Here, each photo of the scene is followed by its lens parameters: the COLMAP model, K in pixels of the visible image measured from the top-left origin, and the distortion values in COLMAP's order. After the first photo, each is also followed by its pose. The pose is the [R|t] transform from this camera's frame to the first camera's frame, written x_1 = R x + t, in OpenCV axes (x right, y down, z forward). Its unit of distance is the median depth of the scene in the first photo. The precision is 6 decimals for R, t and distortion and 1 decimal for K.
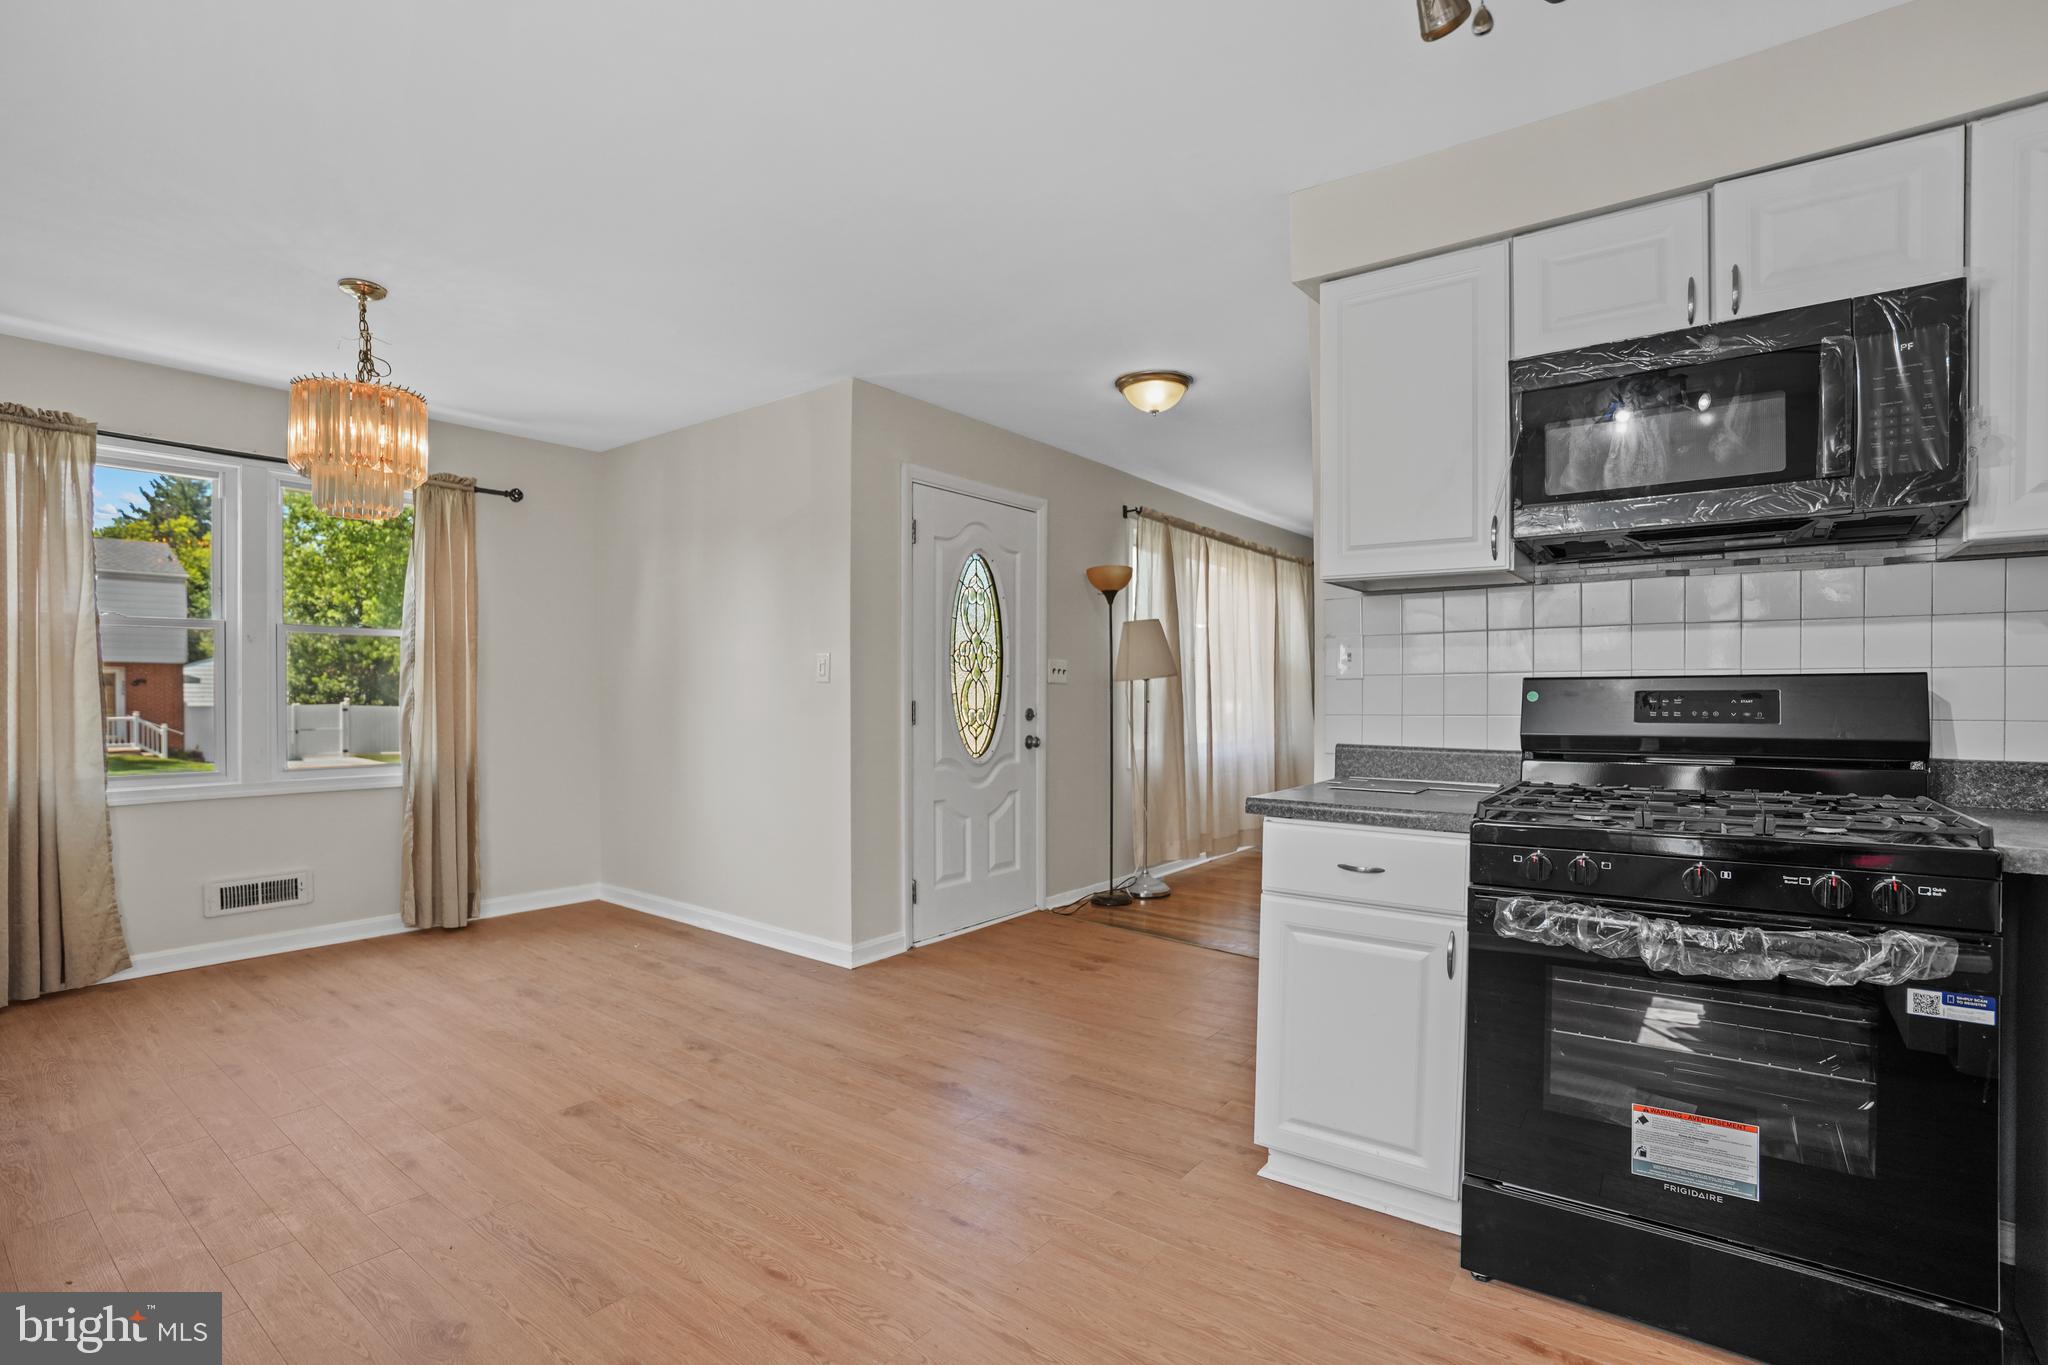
lens RADIAL K [[970.3, 0, 1016.7], [0, 970.3, 699.1], [0, 0, 1]] dist [-0.080262, 0.032631]
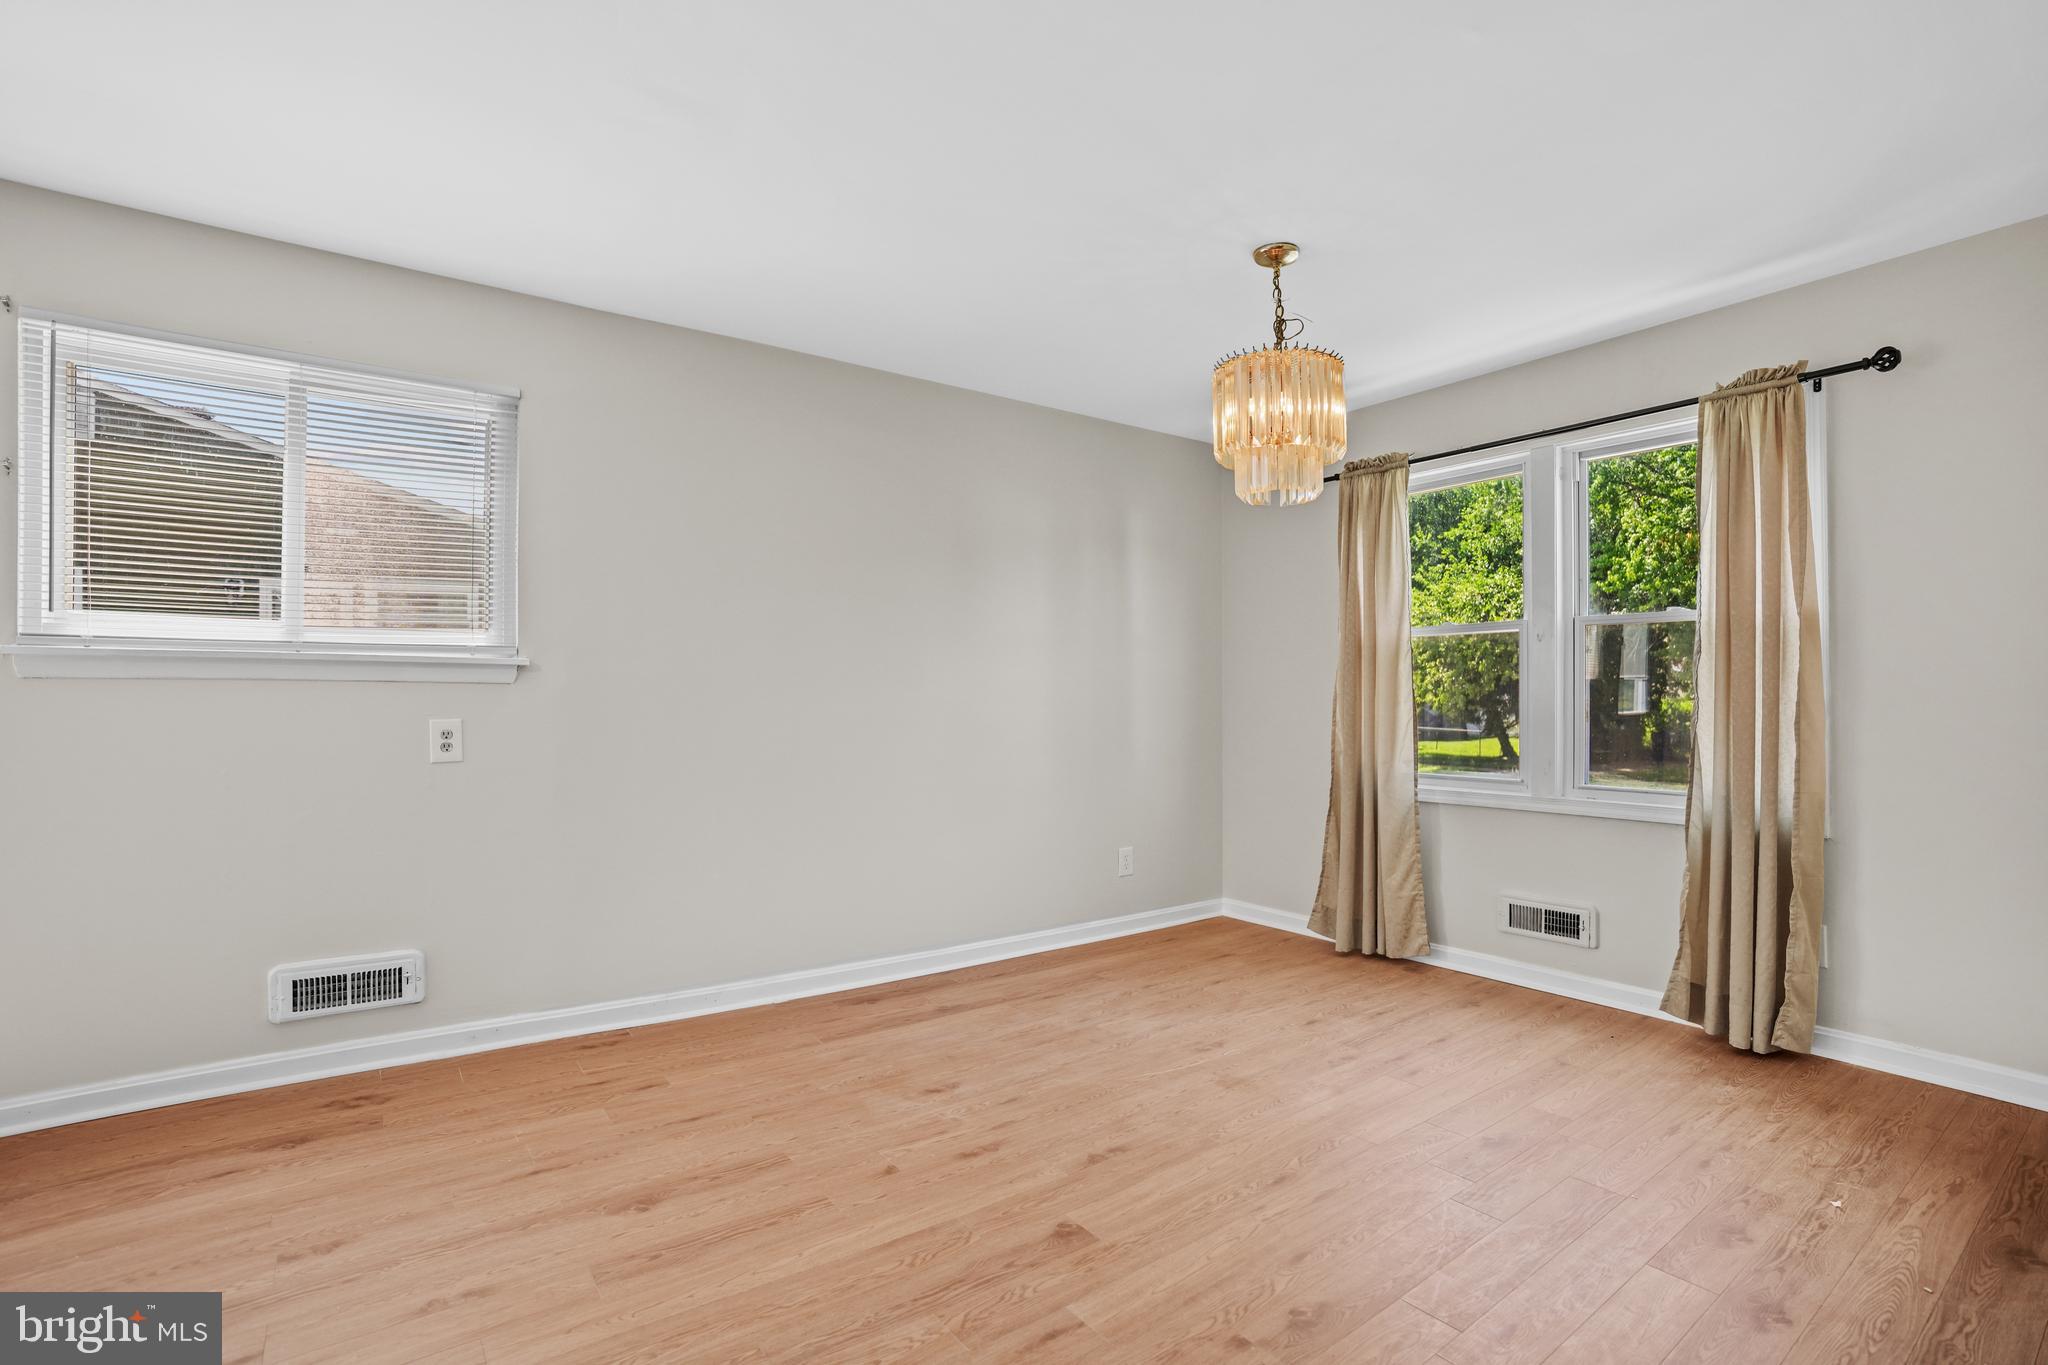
lens RADIAL K [[950.3, 0, 1024.0], [0, 950.3, 682.5], [0, 0, 1]] dist [-0.079833, 0.031494]
pose [[-0.279885, -0.018077, -0.959863, 0.226804], [-0.008410, 0.999831, -0.016378, -0.001449], [0.959997, 0.003488, -0.279990, 0.942725]]
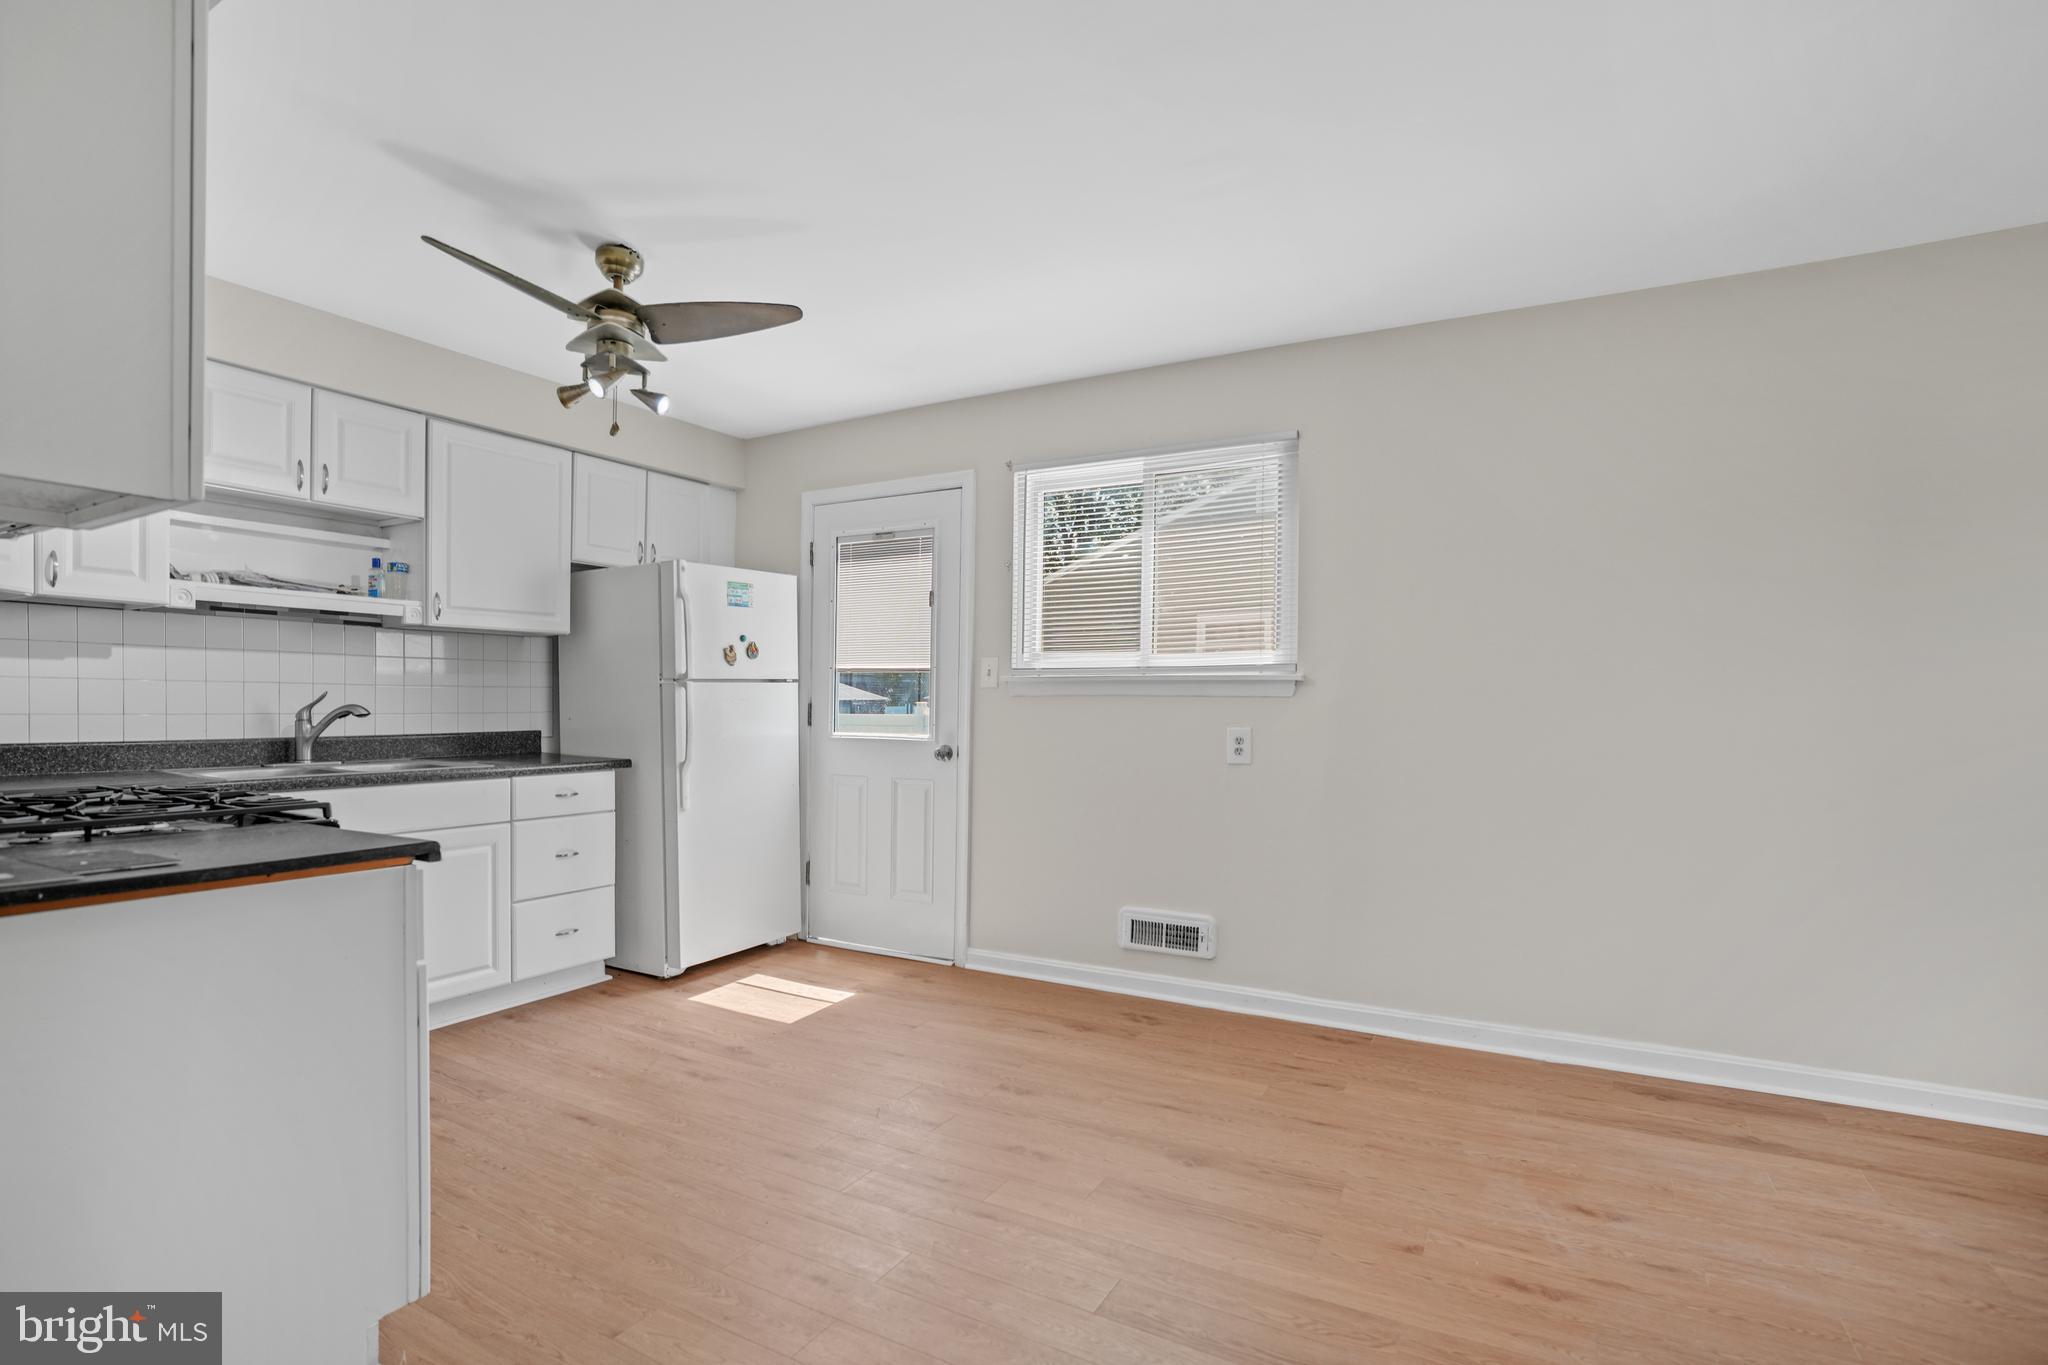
lens RADIAL K [[970.3, 0, 1016.7], [0, 970.3, 699.1], [0, 0, 1]] dist [-0.080262, 0.032631]
pose [[-0.988481, -0.007532, -0.151158, -0.067242], [-0.007276, 0.999971, -0.002251, -0.004322], [0.151171, -0.001126, -0.988507, 1.221345]]
